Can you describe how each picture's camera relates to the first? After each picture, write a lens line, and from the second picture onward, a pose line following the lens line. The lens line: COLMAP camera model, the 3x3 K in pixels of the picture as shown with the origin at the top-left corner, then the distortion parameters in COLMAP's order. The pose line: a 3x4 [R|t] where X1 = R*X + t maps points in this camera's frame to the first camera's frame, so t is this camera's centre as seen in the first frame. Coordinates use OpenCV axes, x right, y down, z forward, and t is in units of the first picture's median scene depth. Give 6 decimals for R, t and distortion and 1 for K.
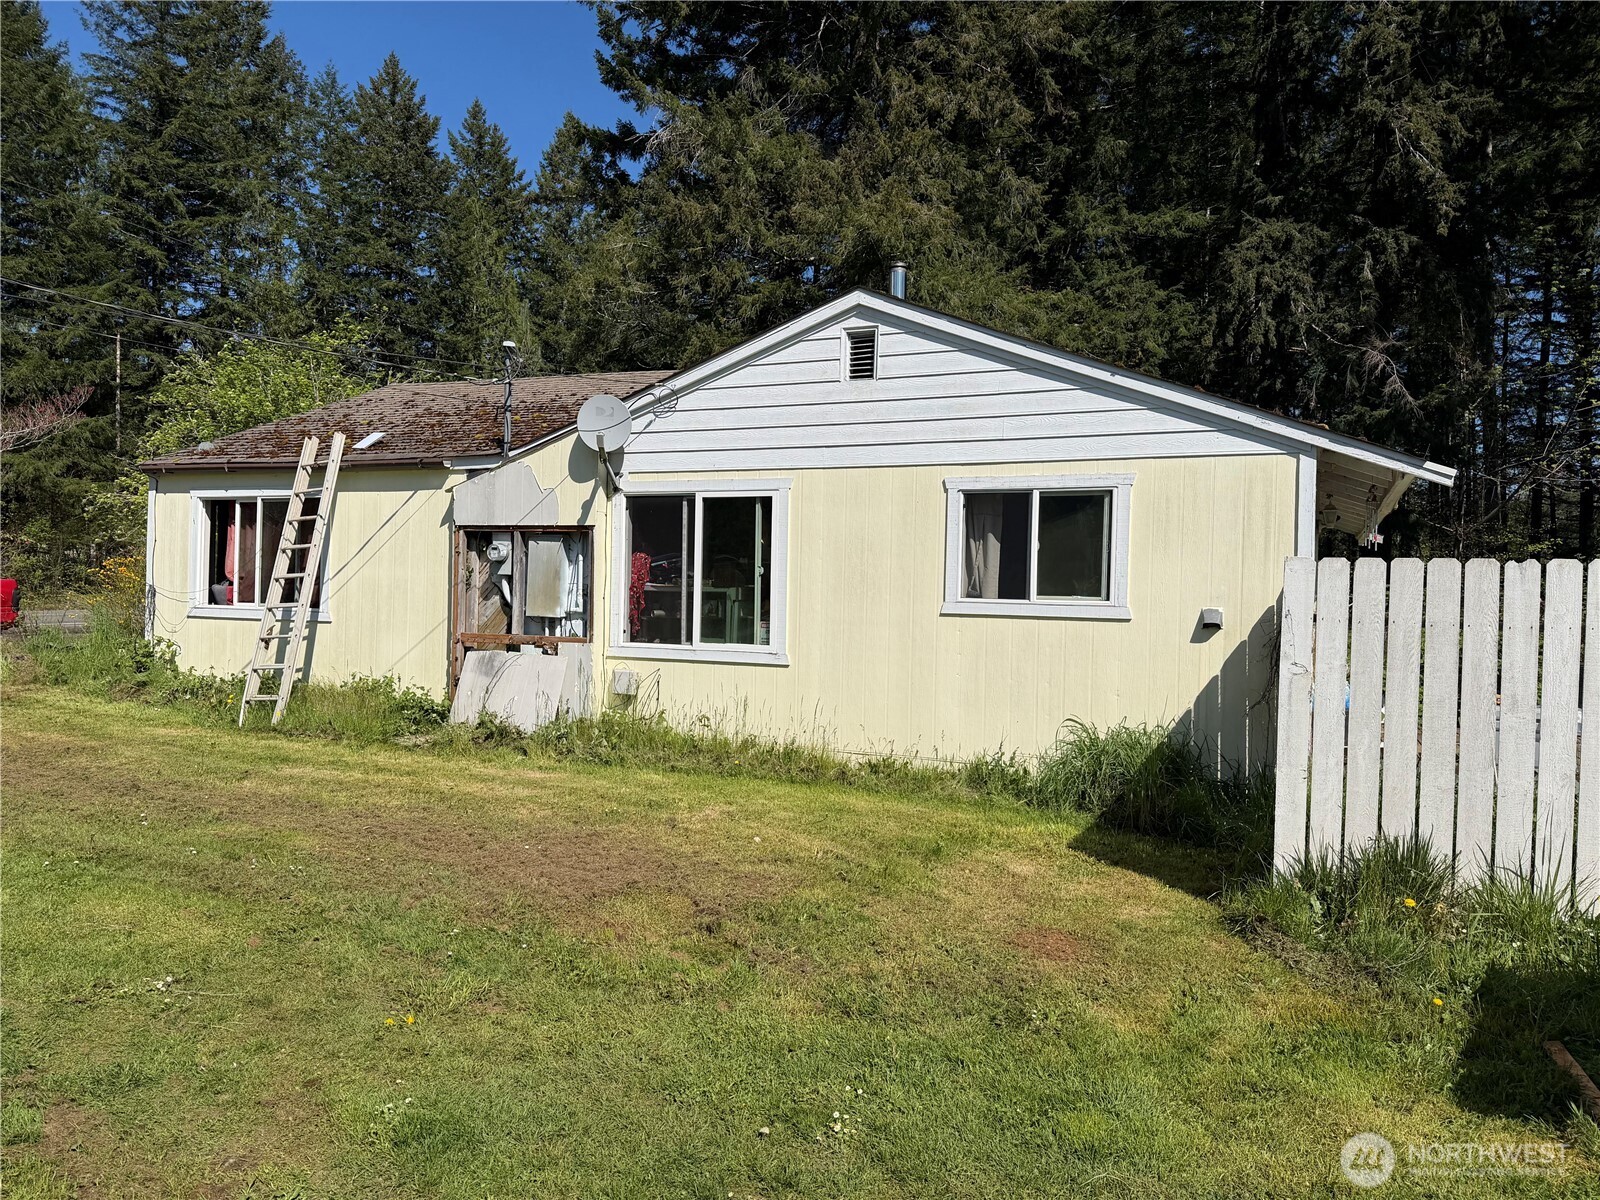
lens RADIAL K [[1115.2, 0, 800.0], [0, 1115.2, 600.0], [0, 0, 1]] dist [0.028367, 0.001162]
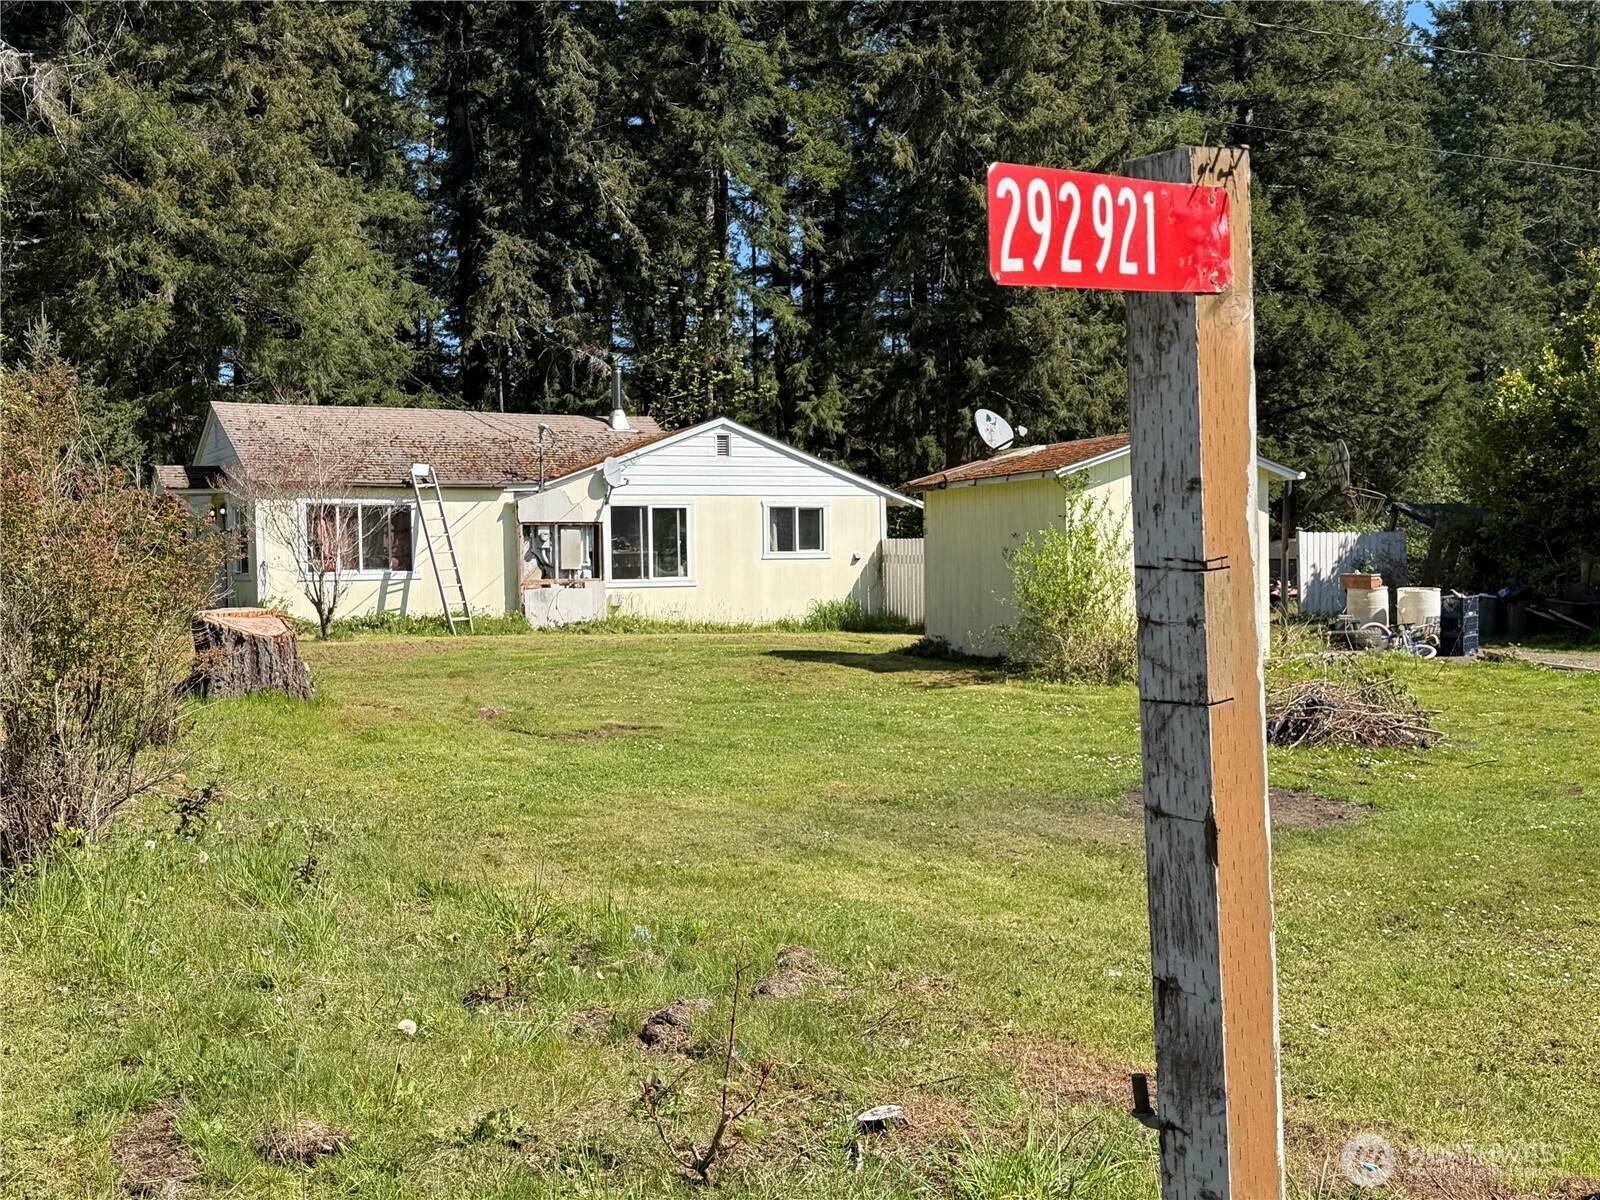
lens RADIAL K [[1915.4, 0, 800.0], [0, 1915.4, 600.0], [0, 0, 1]] dist [0.001865, -0.000355]
pose [[0.649815, -0.047515, 0.758606, -2.559668], [0.034344, 0.998860, 0.033144, -0.028257], [-0.759316, 0.004516, 0.650706, -1.494615]]
